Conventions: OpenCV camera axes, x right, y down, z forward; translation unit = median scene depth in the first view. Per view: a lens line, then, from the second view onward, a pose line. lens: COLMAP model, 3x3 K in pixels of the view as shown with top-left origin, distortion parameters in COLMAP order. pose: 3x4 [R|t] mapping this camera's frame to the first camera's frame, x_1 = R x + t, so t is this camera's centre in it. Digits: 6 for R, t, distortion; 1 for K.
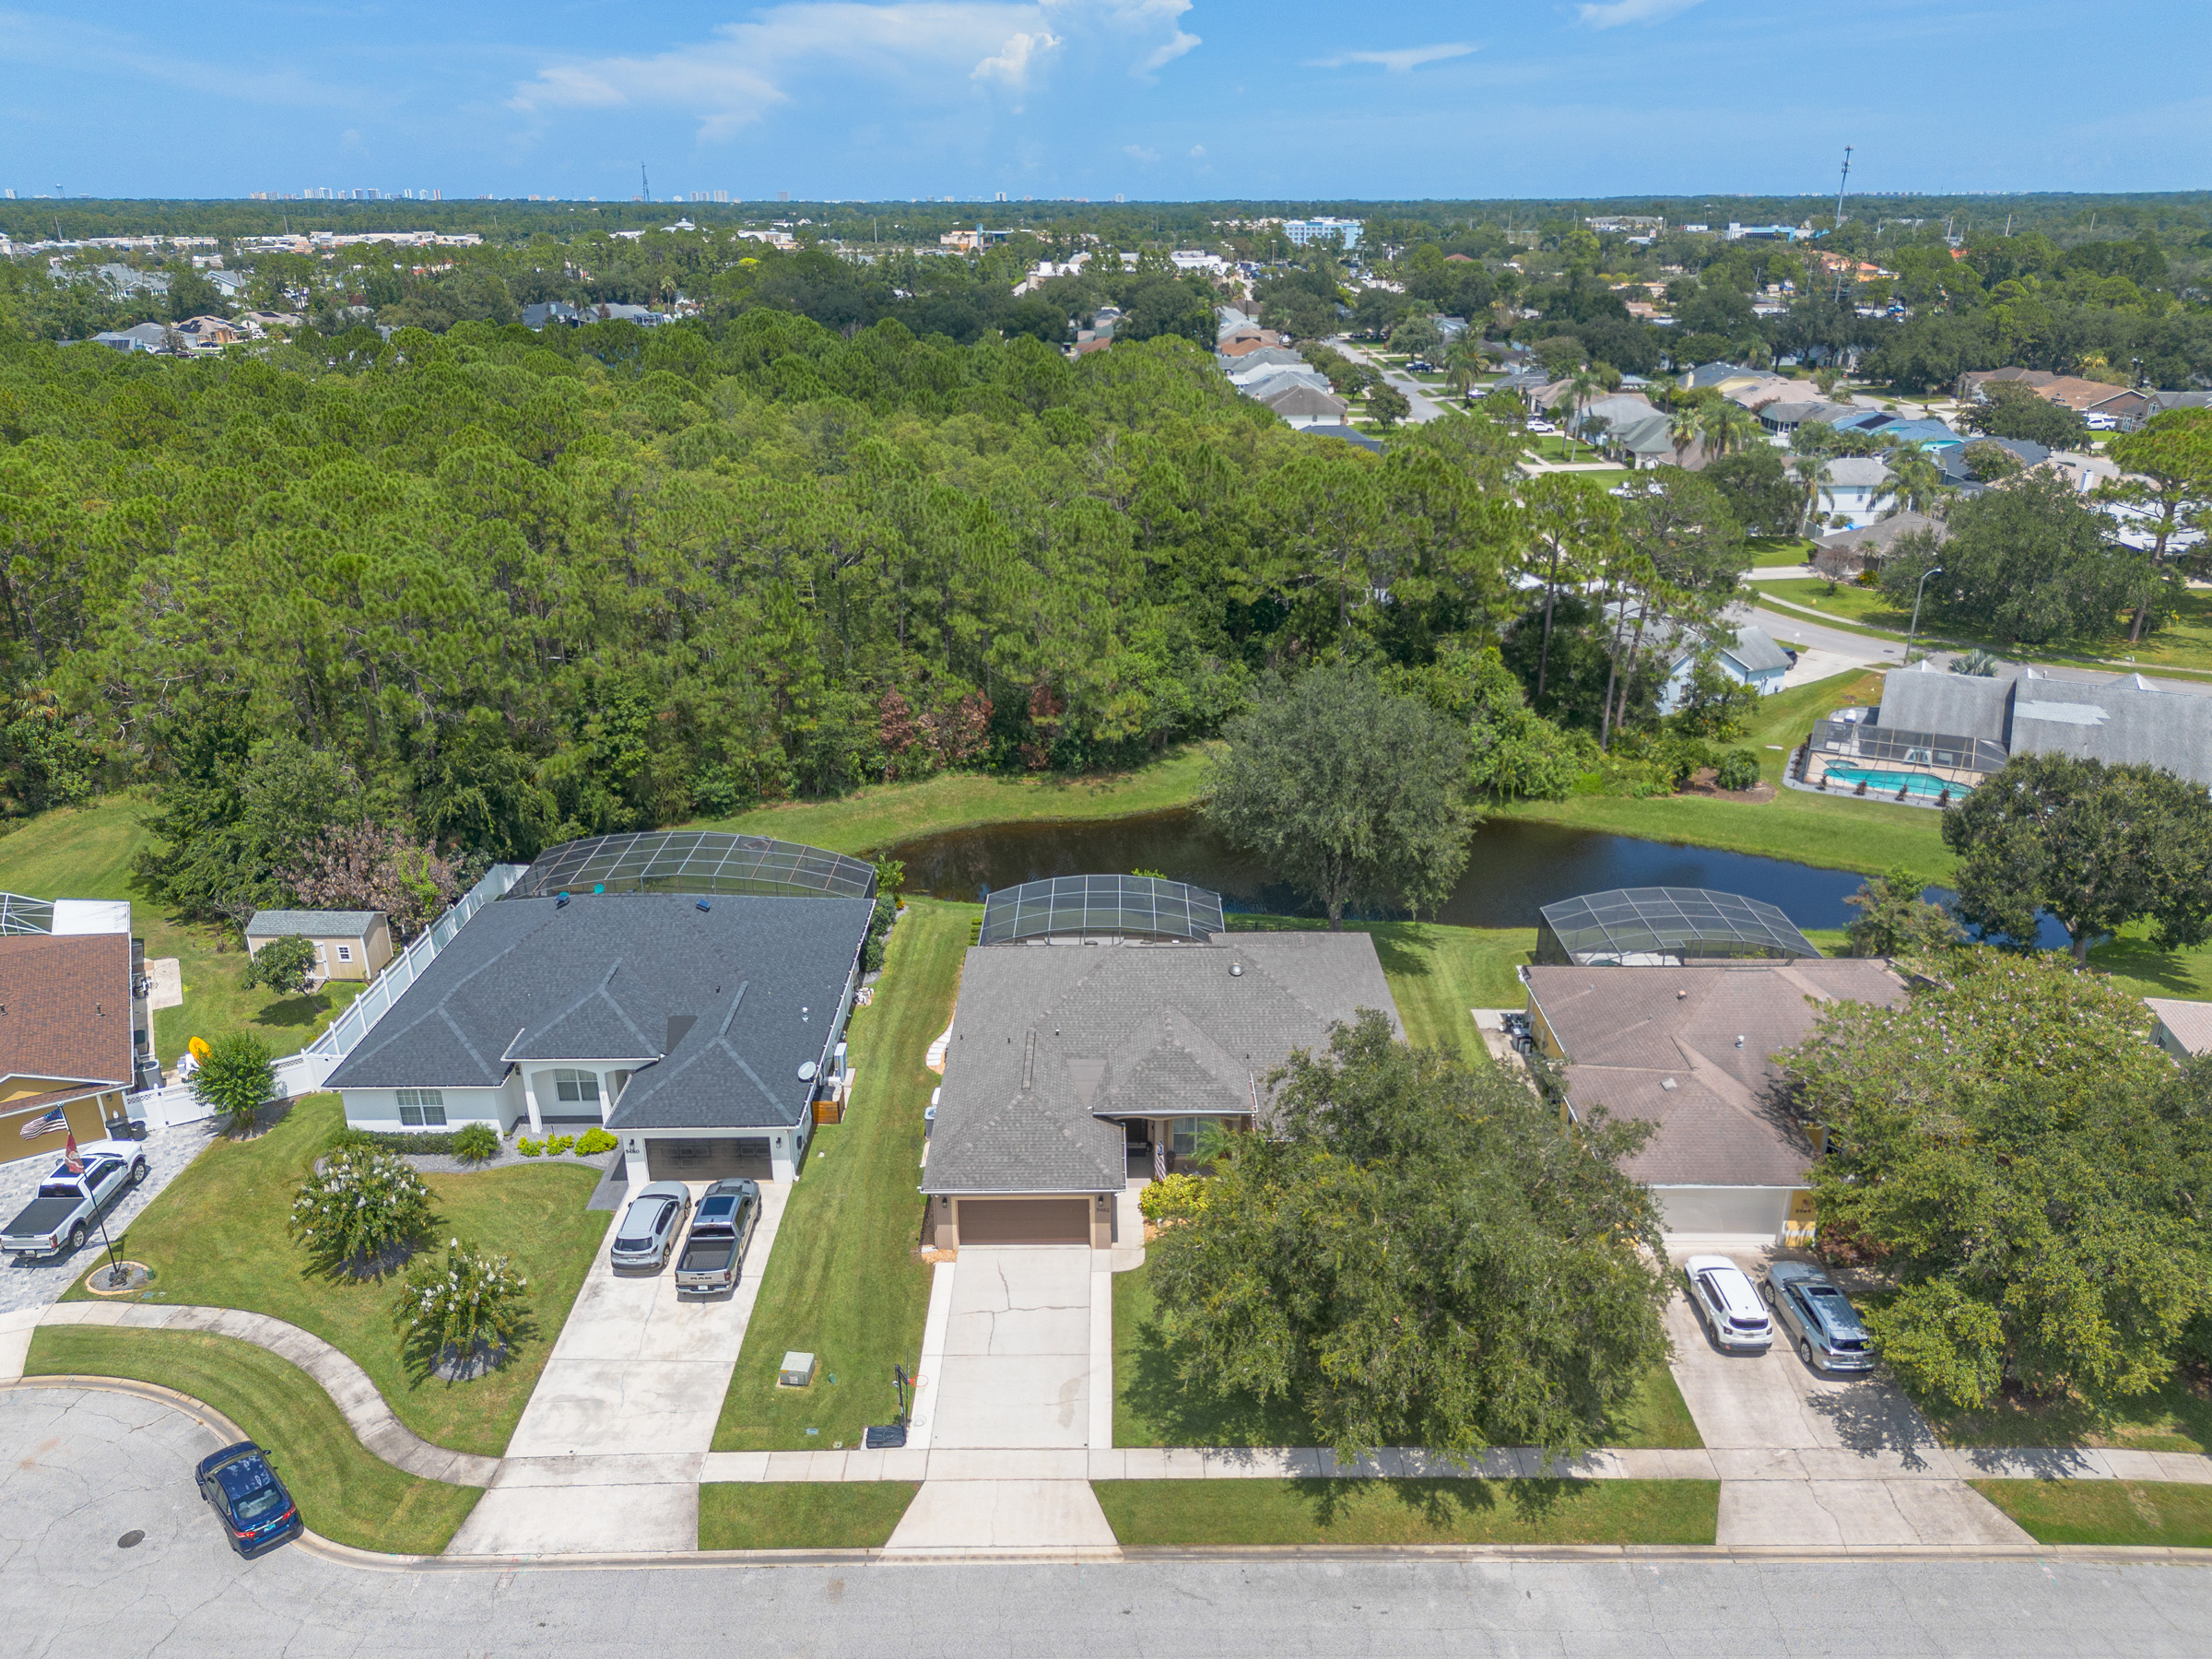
lens RADIAL K [[1566.8, 0, 1115.8], [0, 1566.8, 826.3], [0, 0, 1]] dist [0.055873, -0.040504]
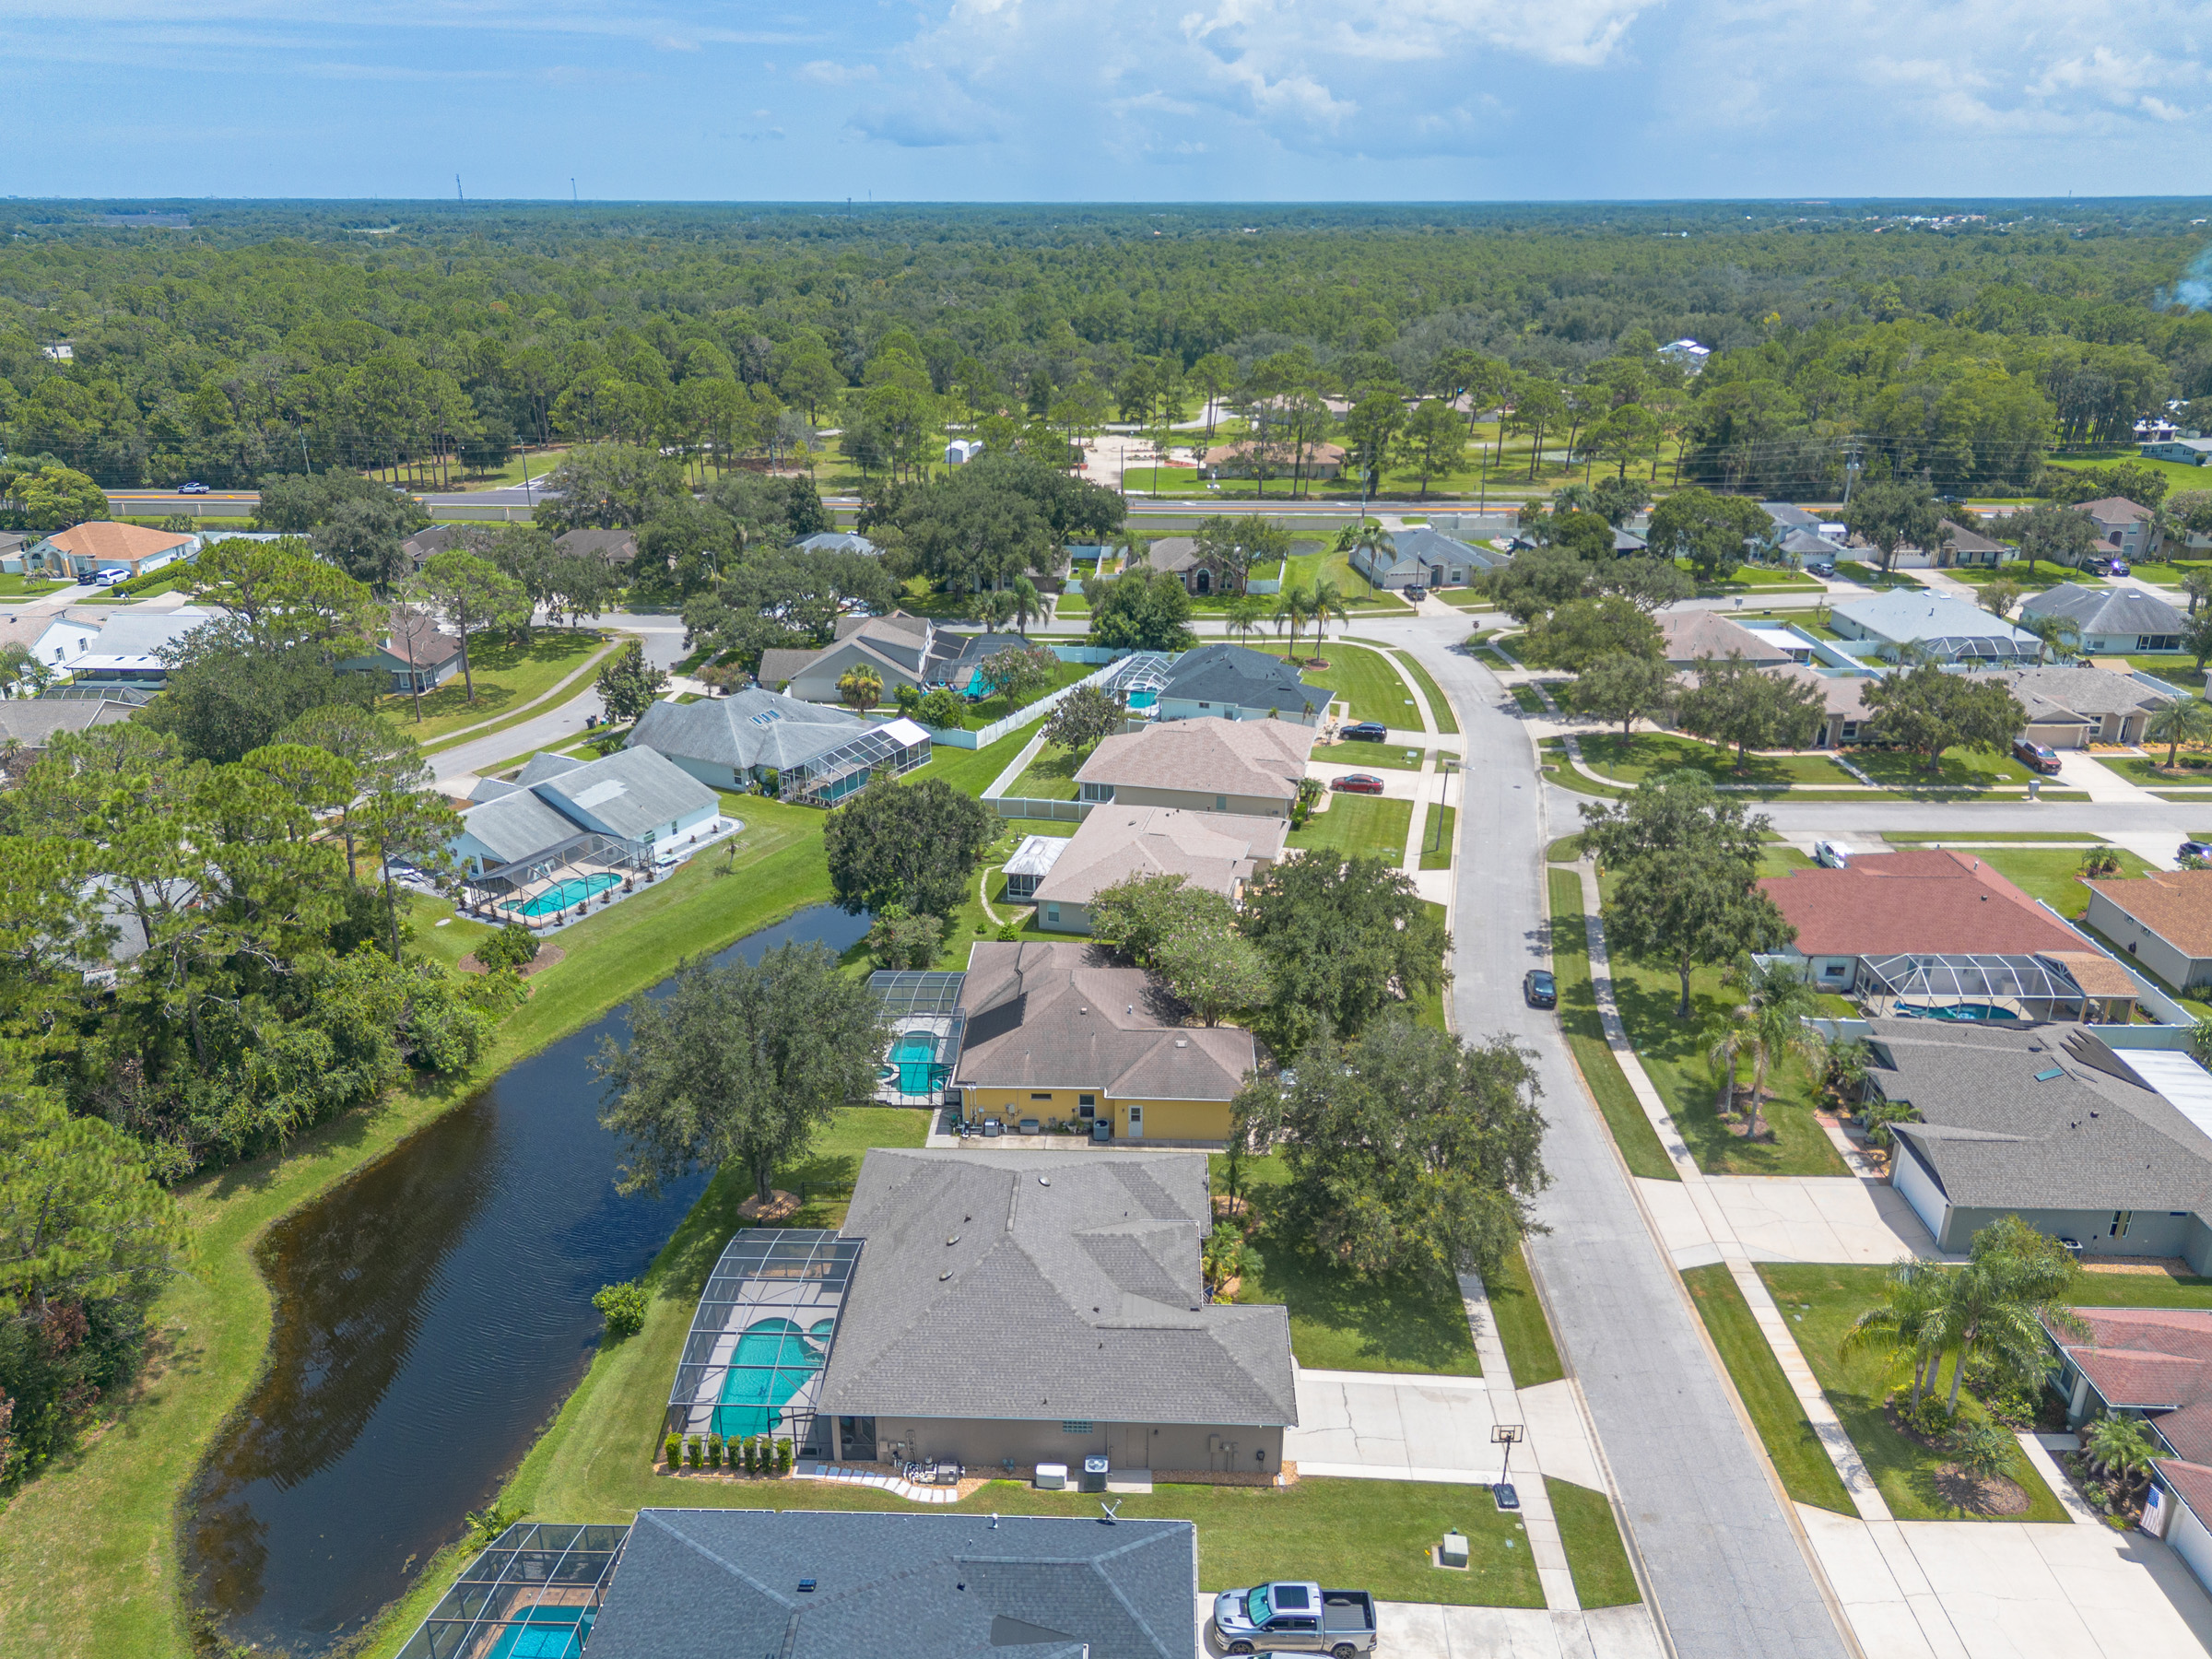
lens RADIAL K [[1570.0, 0, 1105.9], [0, 1570.0, 821.7], [0, 0, 1]] dist [0.090166, -0.099238]
pose [[0.039007, -0.359093, 0.932486, -1.100230], [0.368842, 0.872469, 0.320552, -0.597541], [-0.928673, 0.331436, 0.166481, 0.836435]]
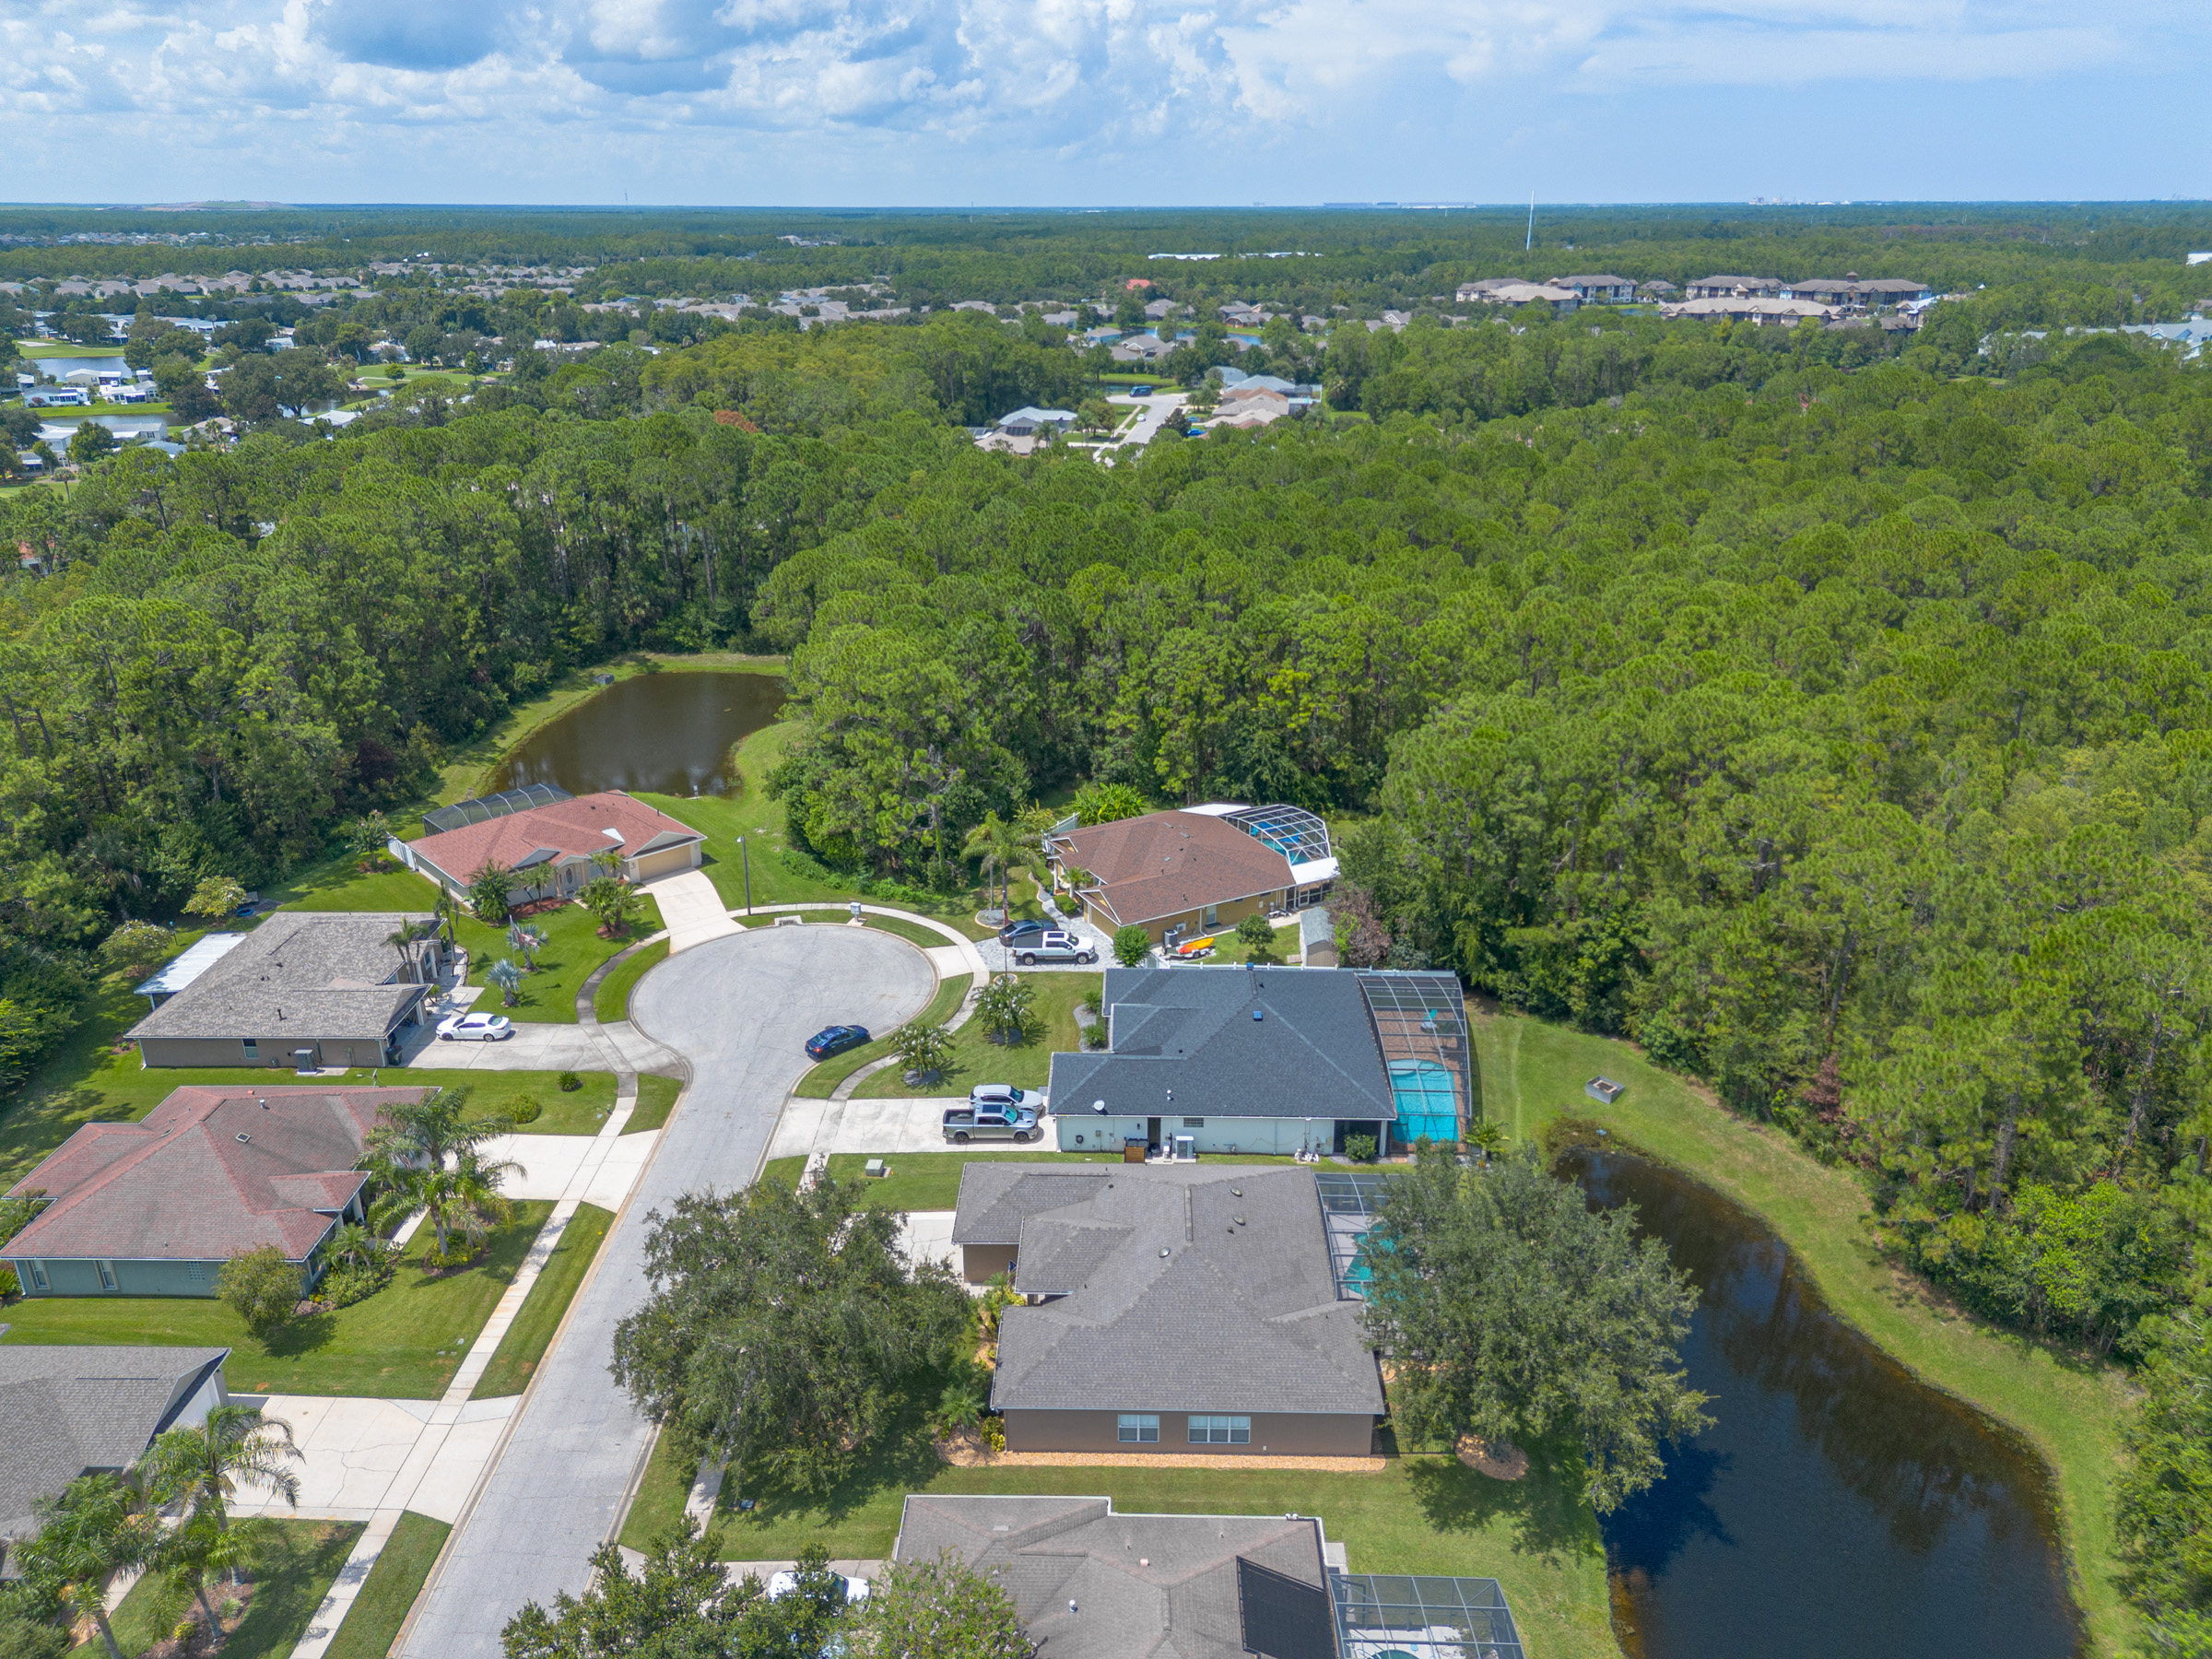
lens RADIAL K [[1570.0, 0, 1105.9], [0, 1570.0, 821.7], [0, 0, 1]] dist [0.090166, -0.099238]
pose [[-0.023815, 0.368111, -0.929477, 1.303034], [-0.367090, 0.861573, 0.350624, -0.717726], [0.929880, 0.349552, 0.114612, 0.871621]]
